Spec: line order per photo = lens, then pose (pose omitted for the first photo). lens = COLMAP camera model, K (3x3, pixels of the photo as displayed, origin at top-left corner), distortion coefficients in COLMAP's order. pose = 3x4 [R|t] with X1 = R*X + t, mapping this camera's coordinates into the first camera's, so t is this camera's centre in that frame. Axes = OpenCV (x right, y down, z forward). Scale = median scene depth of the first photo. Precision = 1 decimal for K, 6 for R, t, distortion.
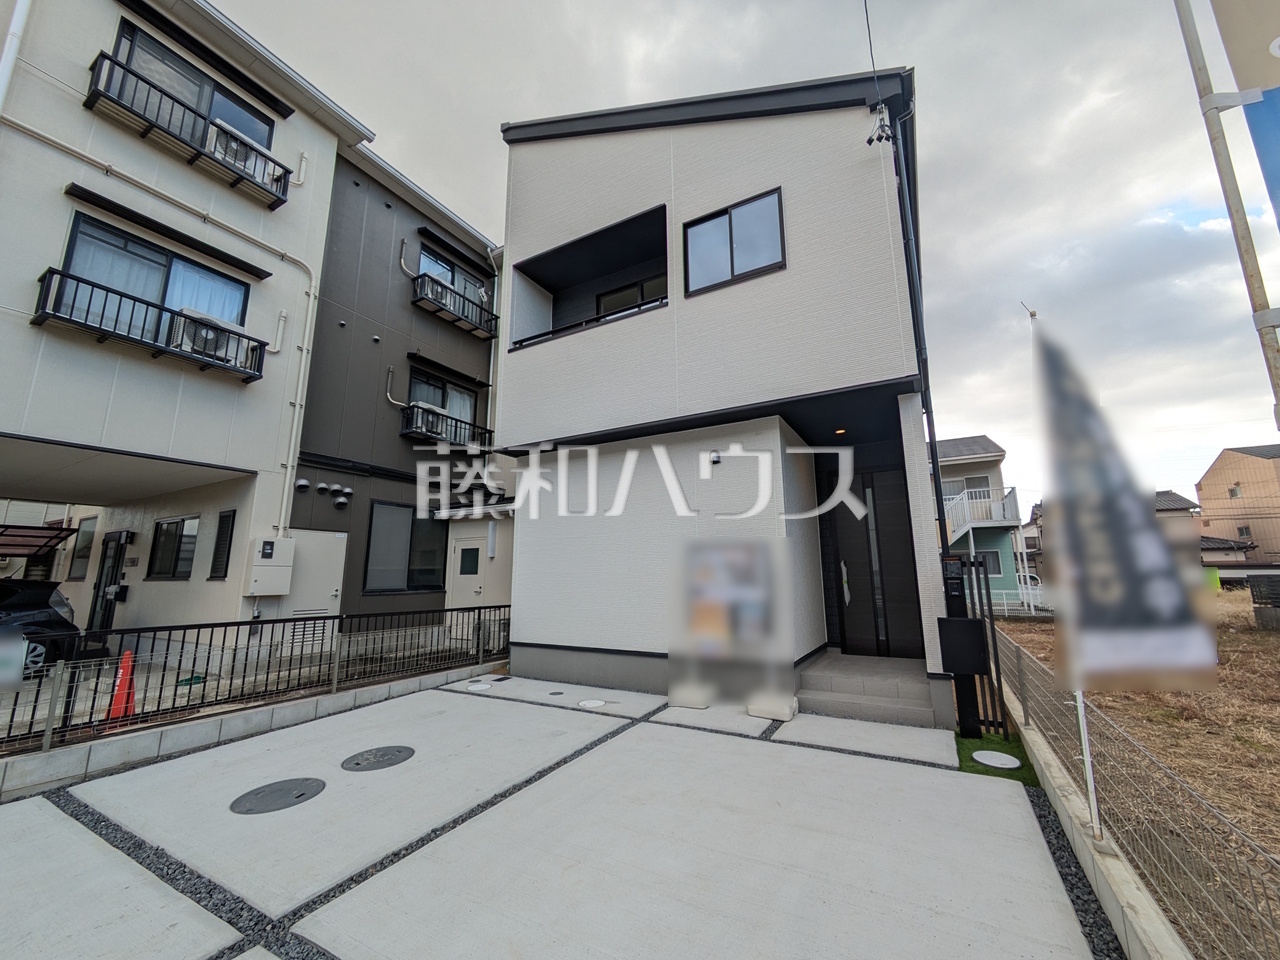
lens RADIAL K [[506.1, 0, 641.2], [0, 506.1, 481.0], [0, 0, 1]] dist [-0.000521, 0.001731]
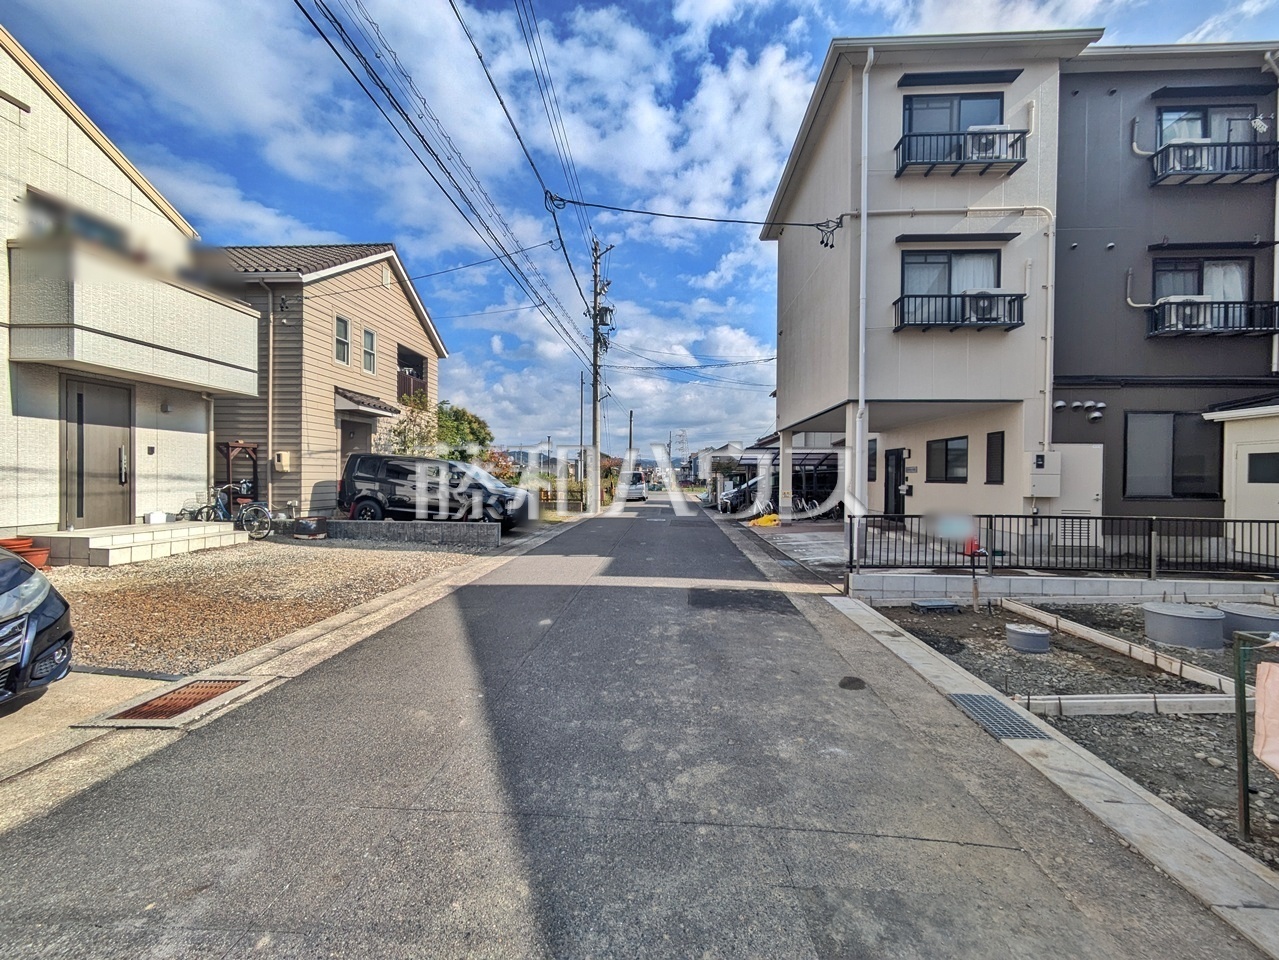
lens RADIAL K [[508.9, 0, 633.6], [0, 508.9, 481.4], [0, 0, 1]] dist [0.006749, -0.001795]
pose [[0.442052, 0.017976, -0.896809, -0.039172], [0.155010, 0.983226, 0.096115, -0.085713], [0.883494, -0.181502, 0.431851, -0.411502]]
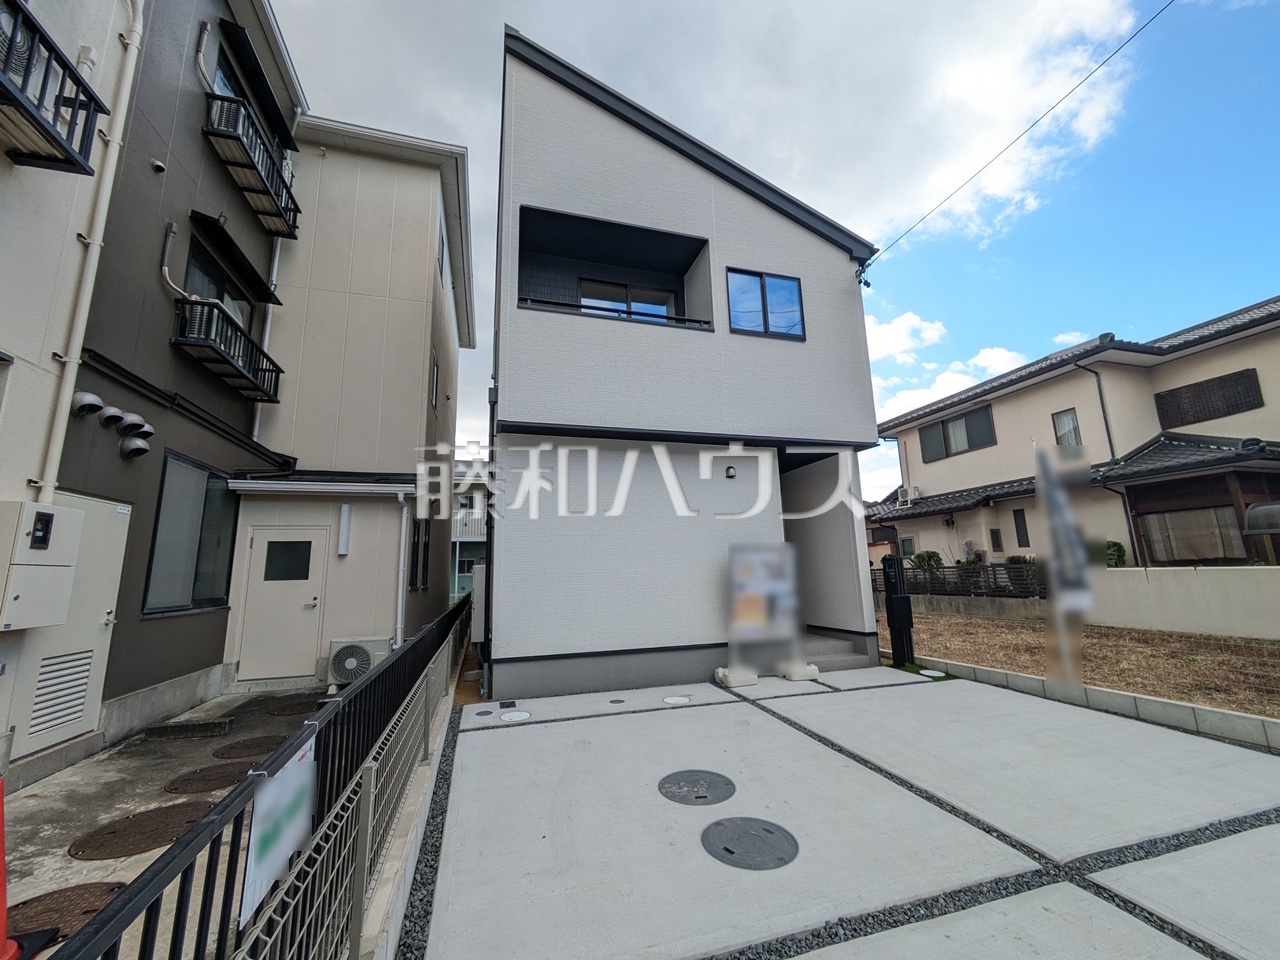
lens RADIAL K [[506.1, 0, 639.9], [0, 506.1, 481.2], [0, 0, 1]] dist [-0.000521, 0.001731]
pose [[0.689526, 0.120471, 0.714171, -0.633234], [-0.114472, 0.991802, -0.056782, 0.048303], [-0.715157, -0.042599, 0.697664, 0.249155]]
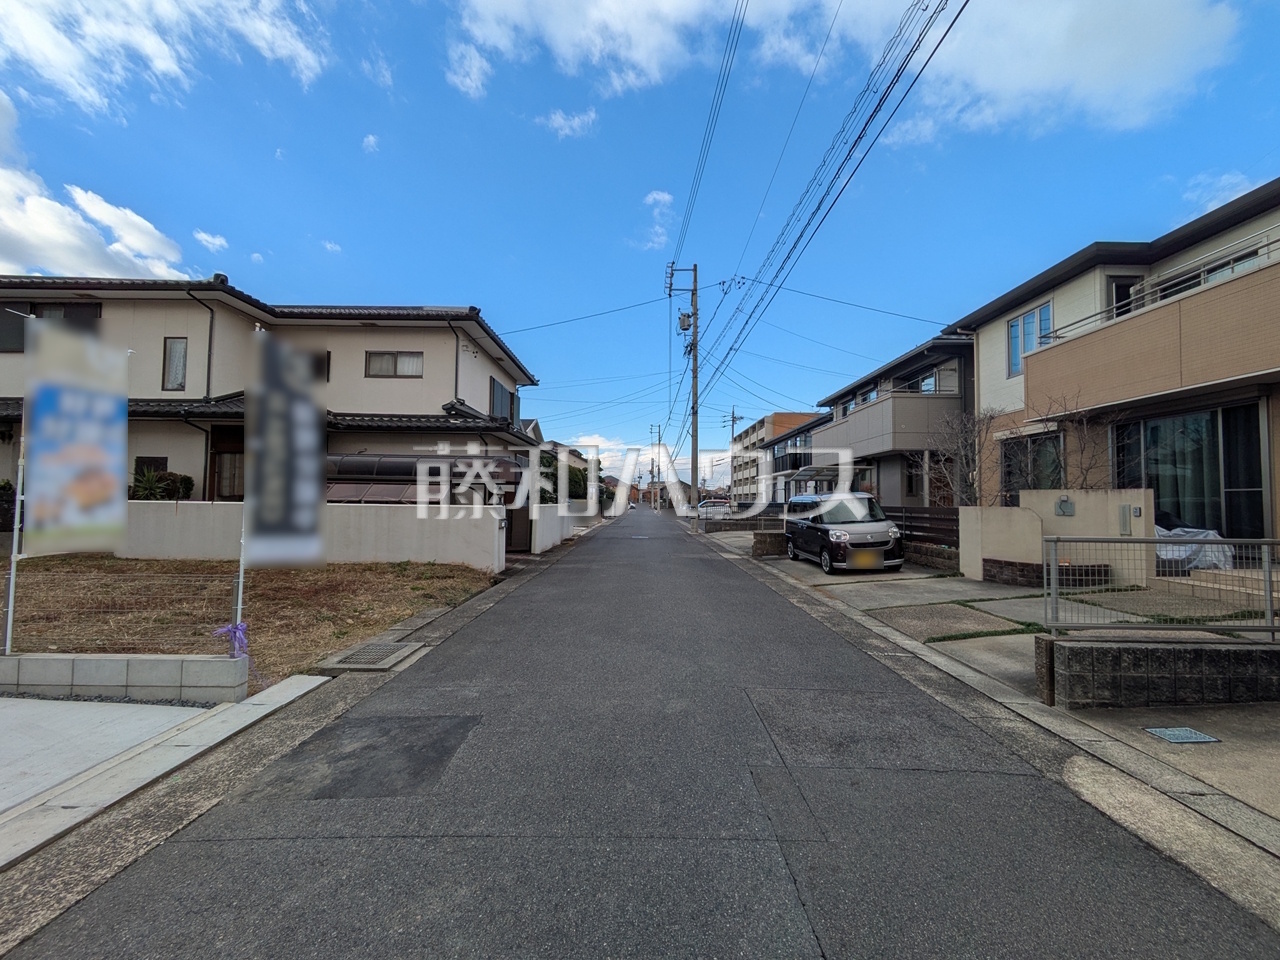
lens RADIAL K [[506.1, 0, 643.1], [0, 506.1, 481.8], [0, 0, 1]] dist [-0.000521, 0.001731]
pose [[-0.492843, 0.032344, 0.869517, -0.595156], [-0.173380, 0.975619, -0.134562, -0.036511], [-0.852670, -0.217074, -0.475219, -0.177504]]
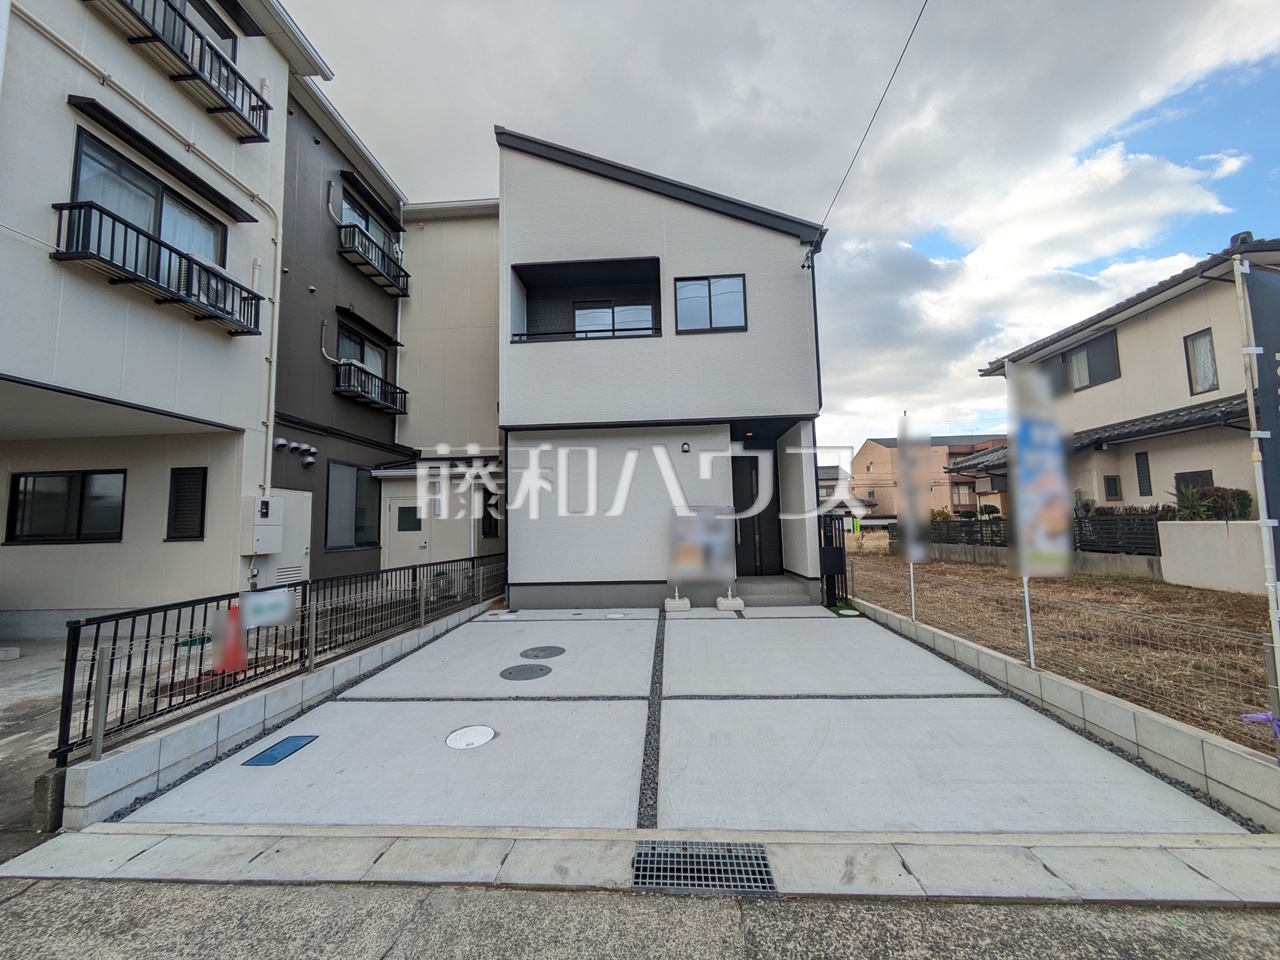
lens RADIAL K [[506.1, 0, 639.0], [0, 506.1, 480.2], [0, 0, 1]] dist [-0.000521, 0.001731]
pose [[0.897220, 0.026354, 0.440796, -0.468797], [-0.065022, 0.995221, 0.072847, -0.039035], [-0.436770, -0.094021, 0.894646, -0.196975]]
